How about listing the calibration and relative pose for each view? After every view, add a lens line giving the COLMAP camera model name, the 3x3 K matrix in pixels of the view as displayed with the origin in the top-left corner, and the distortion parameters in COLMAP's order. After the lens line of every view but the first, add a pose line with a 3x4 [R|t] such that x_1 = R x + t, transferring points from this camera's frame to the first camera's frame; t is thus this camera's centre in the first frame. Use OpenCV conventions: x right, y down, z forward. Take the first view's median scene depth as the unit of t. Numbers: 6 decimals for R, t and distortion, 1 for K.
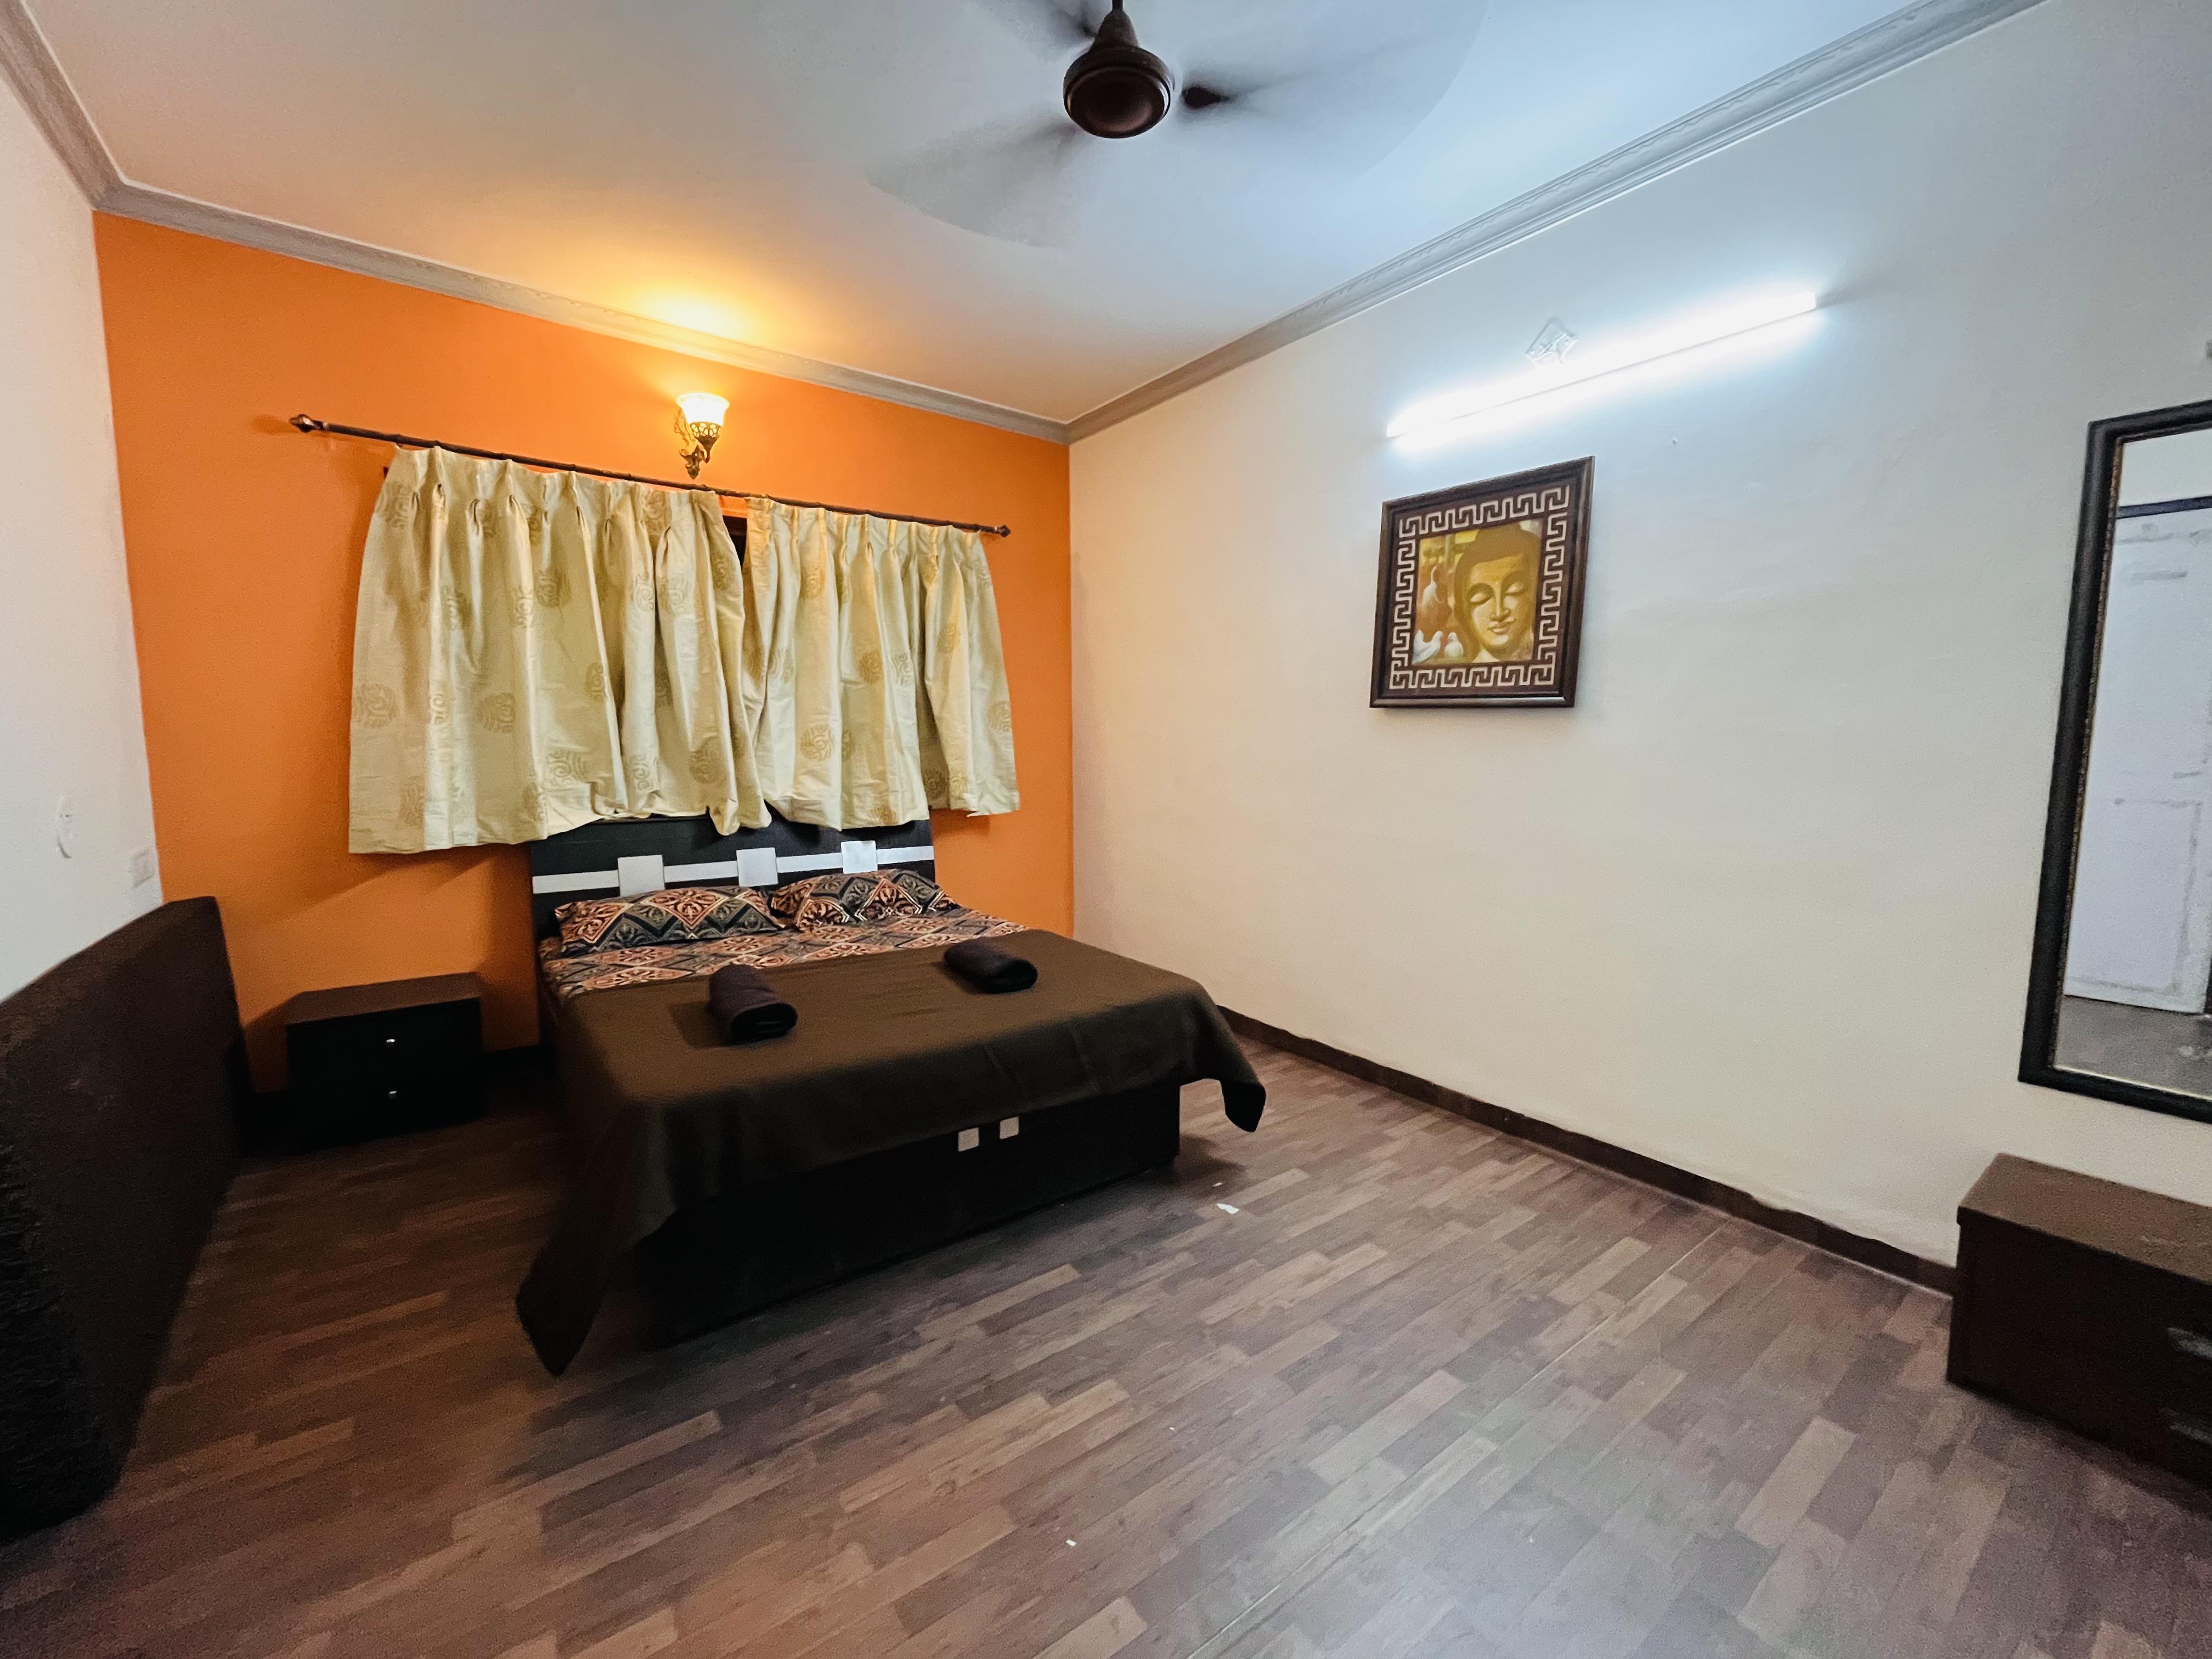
lens RADIAL K [[900.5, 0, 1095.1], [0, 900.5, 825.3], [0, 0, 1]] dist [-0.001632, -0.000177]
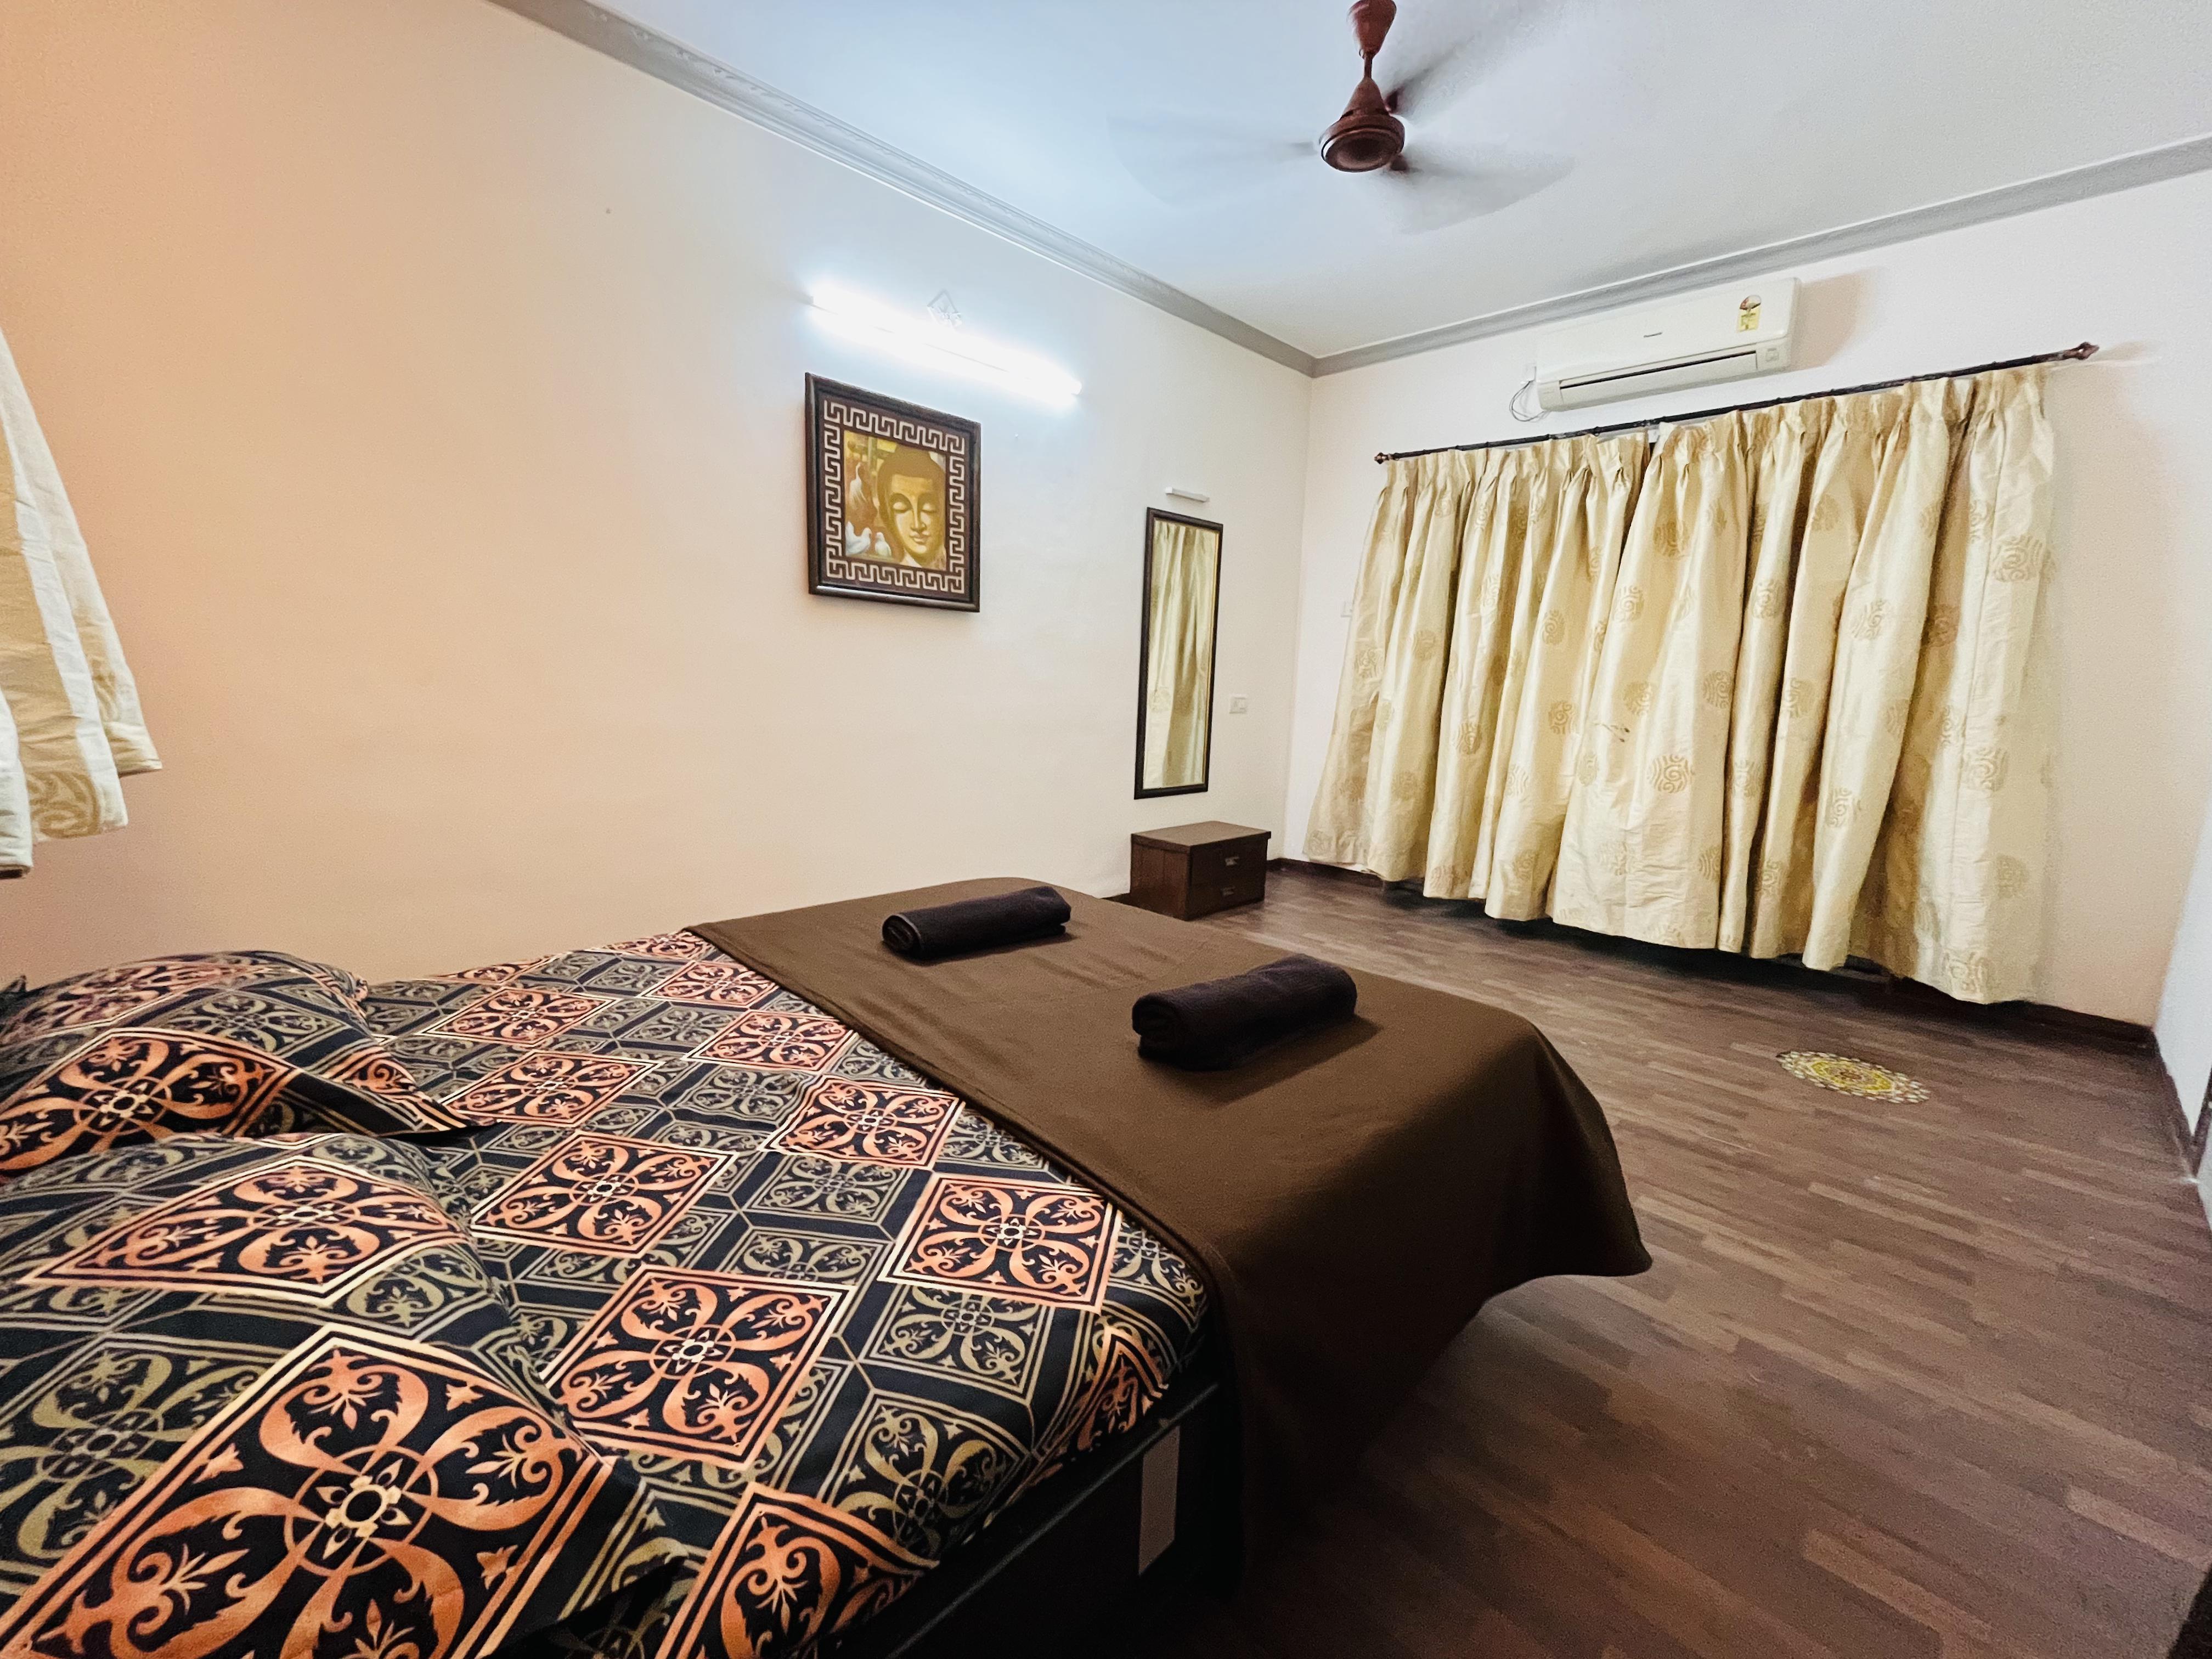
lens RADIAL K [[900.5, 0, 1095.1], [0, 900.5, 825.3], [0, 0, 1]] dist [-0.001632, -0.000177]
pose [[-0.143632, -0.174235, 0.974172, -0.777371], [0.062858, 0.980785, 0.184686, -0.050980], [-0.987633, 0.087762, -0.129920, 0.925174]]
